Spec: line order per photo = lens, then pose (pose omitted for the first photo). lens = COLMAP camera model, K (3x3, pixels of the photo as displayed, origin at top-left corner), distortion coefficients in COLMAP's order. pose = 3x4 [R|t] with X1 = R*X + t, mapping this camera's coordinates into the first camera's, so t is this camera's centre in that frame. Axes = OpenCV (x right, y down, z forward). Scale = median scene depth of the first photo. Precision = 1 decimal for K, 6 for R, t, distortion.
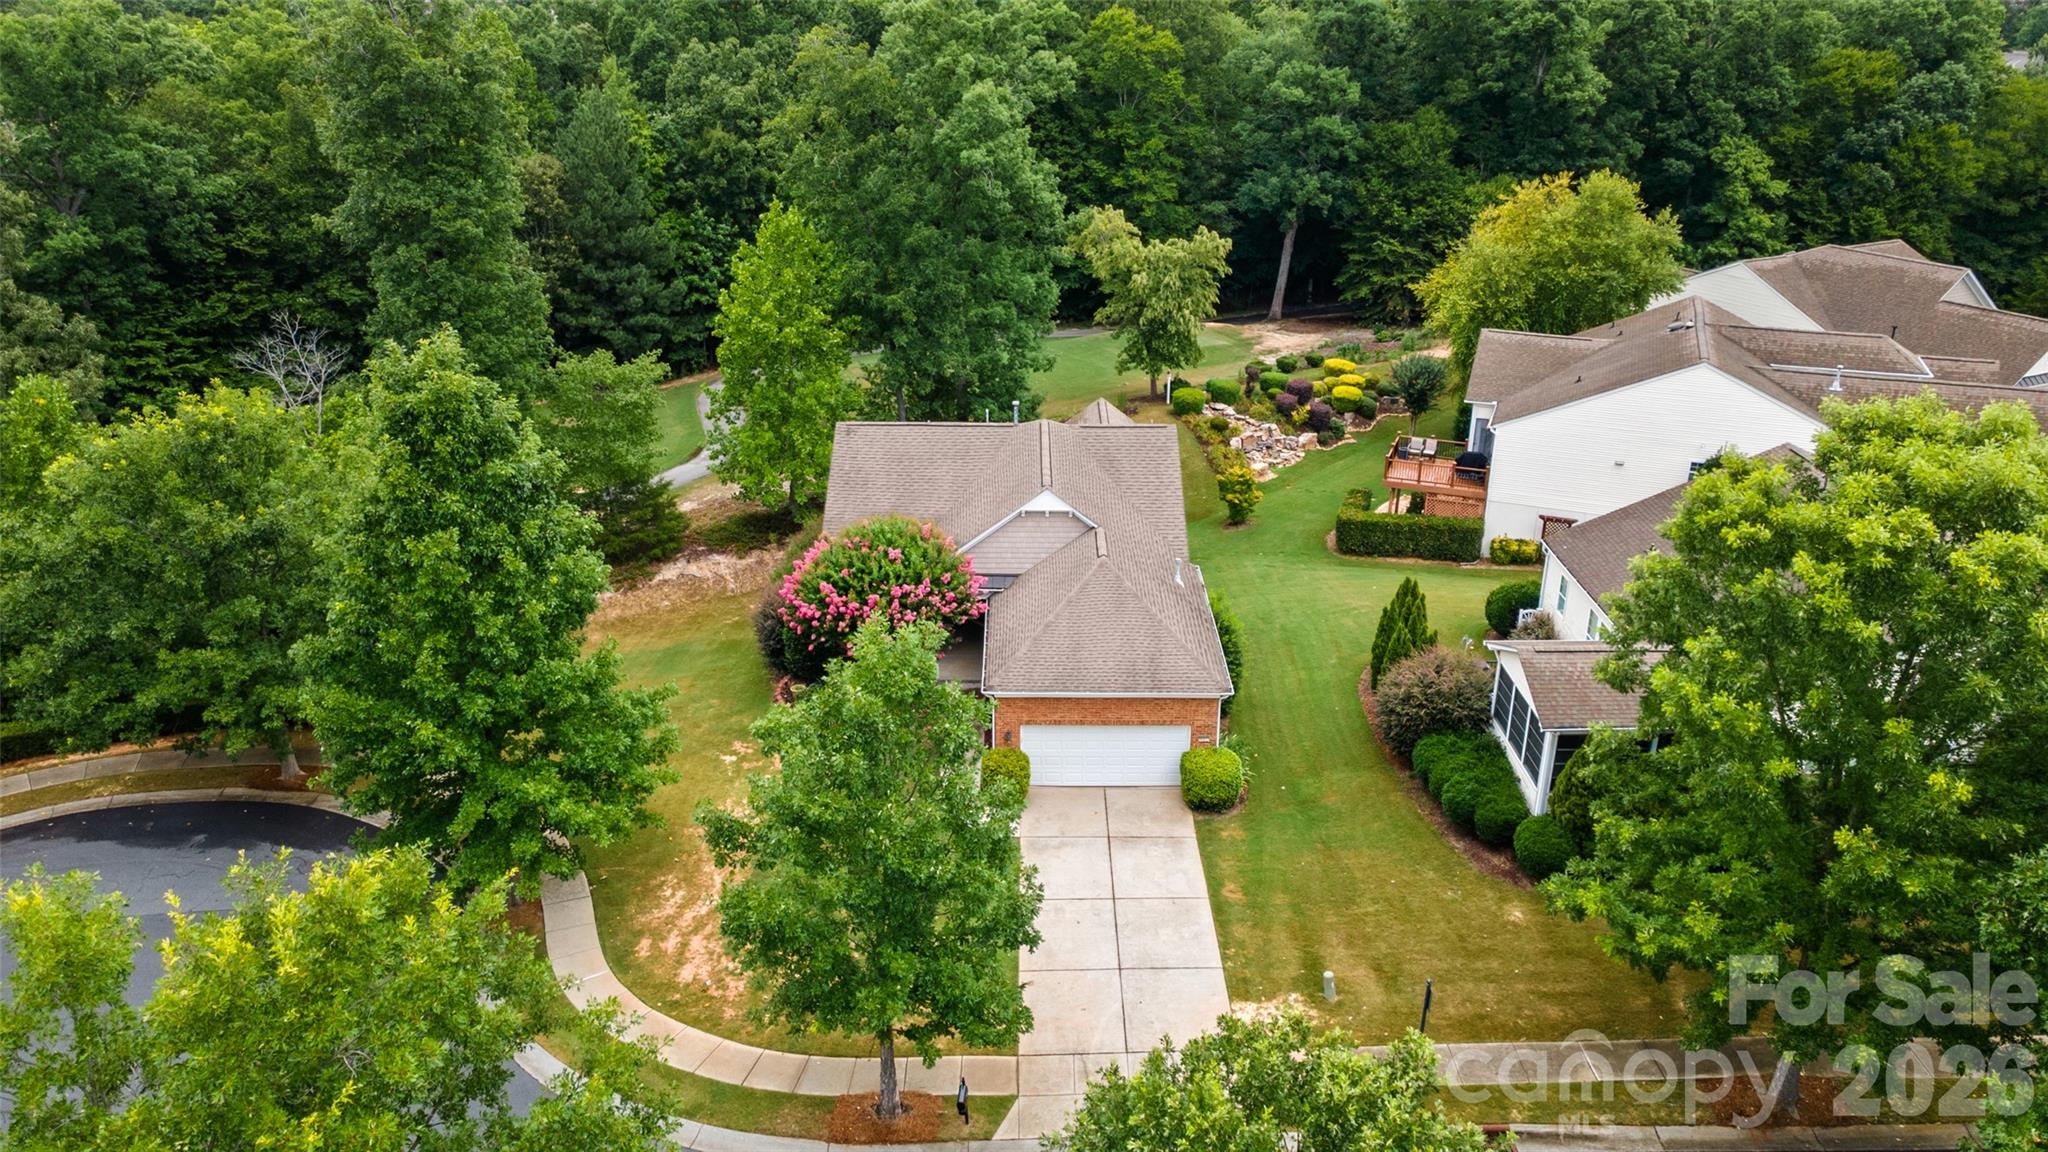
lens RADIAL K [[1491.1, 0, 1024.0], [0, 1491.1, 576.0], [0, 0, 1]] dist [0.002730, 0.059605]
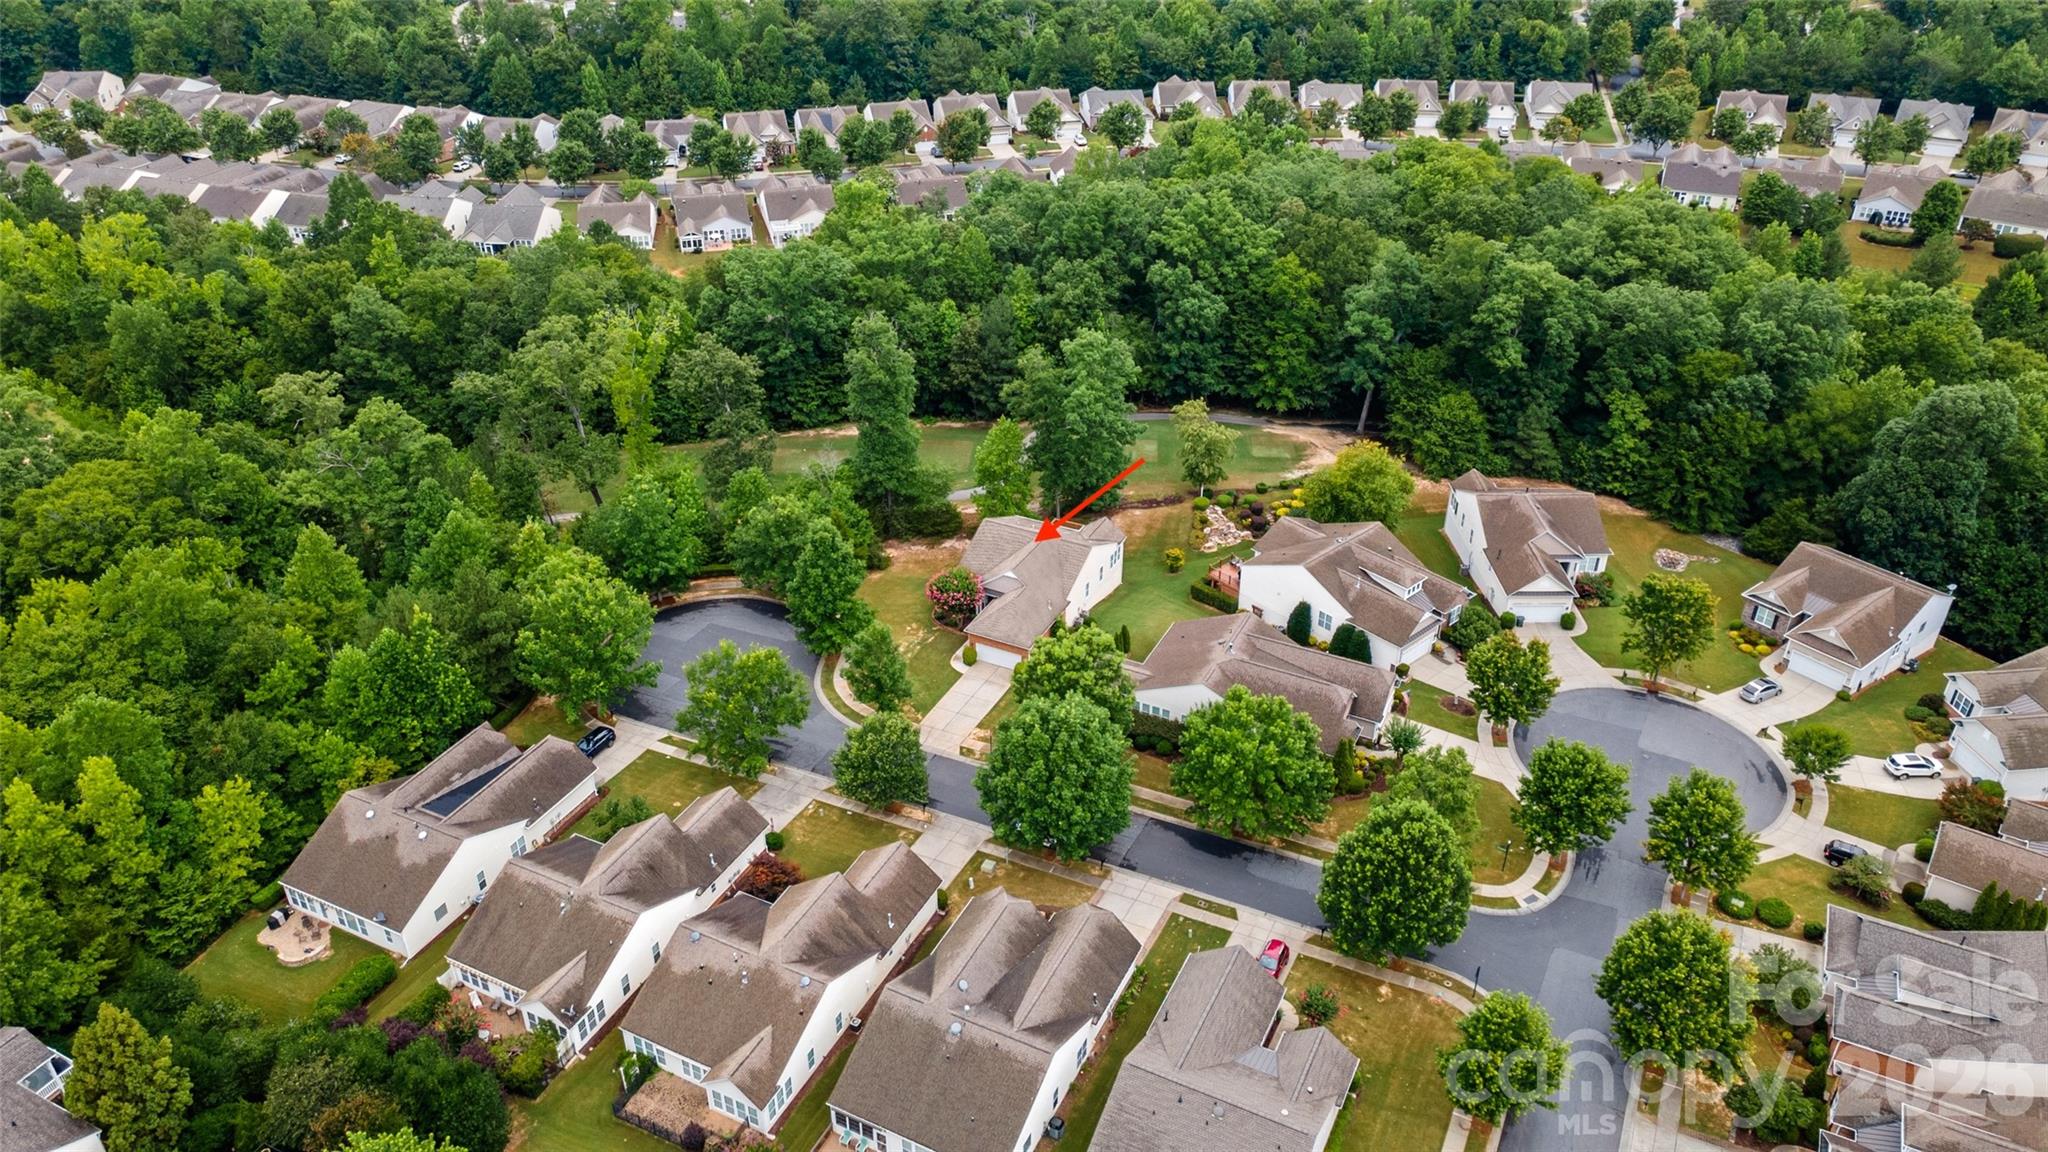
lens RADIAL K [[1488.4, 0, 1024.0], [0, 1488.4, 576.0], [0, 0, 1]] dist [0.001253, 0.082410]
pose [[0.894086, 0.232896, -0.382583, 0.753593], [-0.171870, 0.967186, 0.187116, -0.387458], [0.413607, -0.101543, 0.904775, -1.108023]]
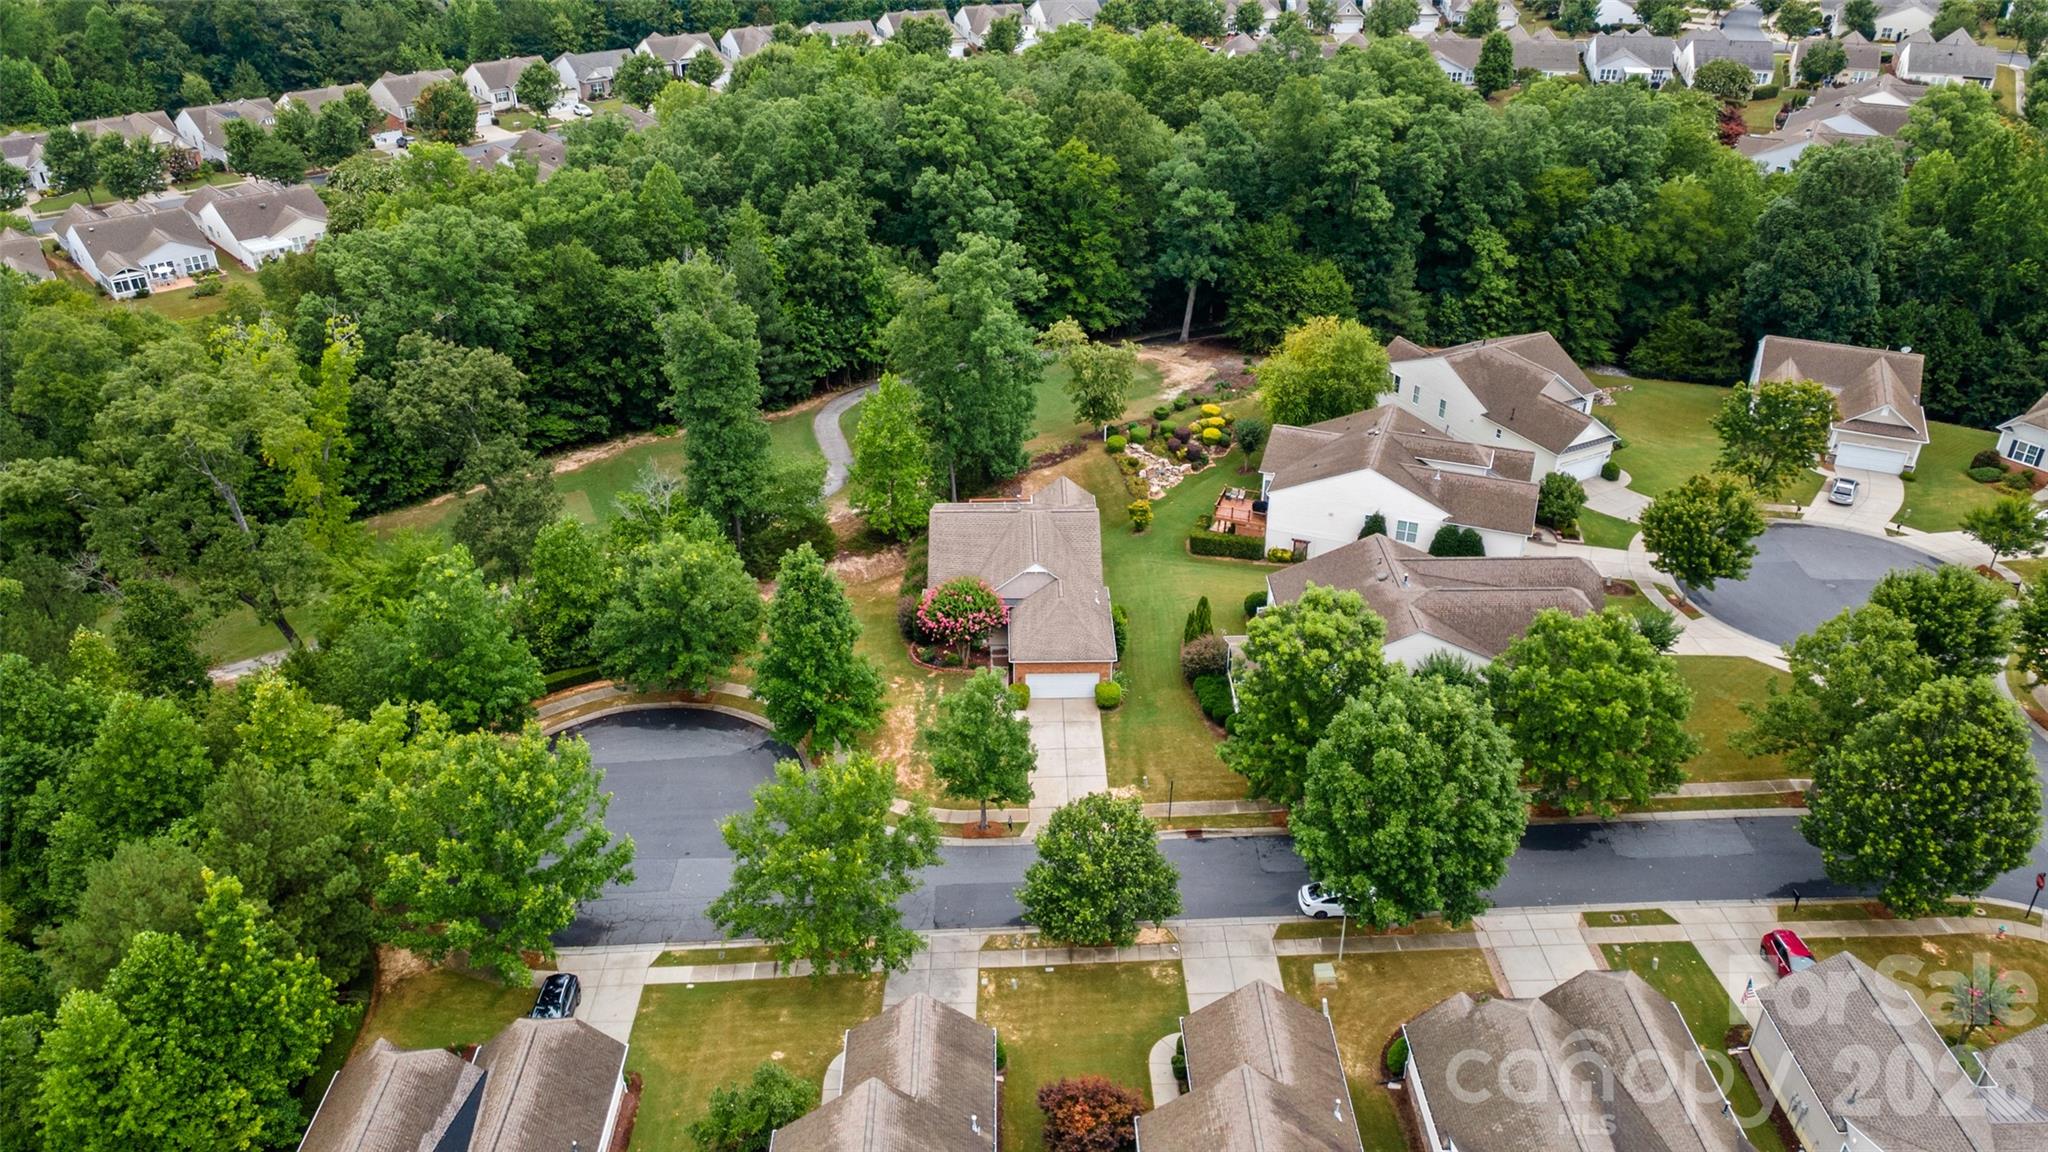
lens RADIAL K [[1488.4, 0, 1024.0], [0, 1488.4, 576.0], [0, 0, 1]] dist [0.001253, 0.082410]
pose [[0.999840, -0.013110, 0.012130, -0.017411], [0.011373, 0.990970, 0.133602, -0.201965], [-0.013772, -0.133443, 0.990961, -0.714537]]
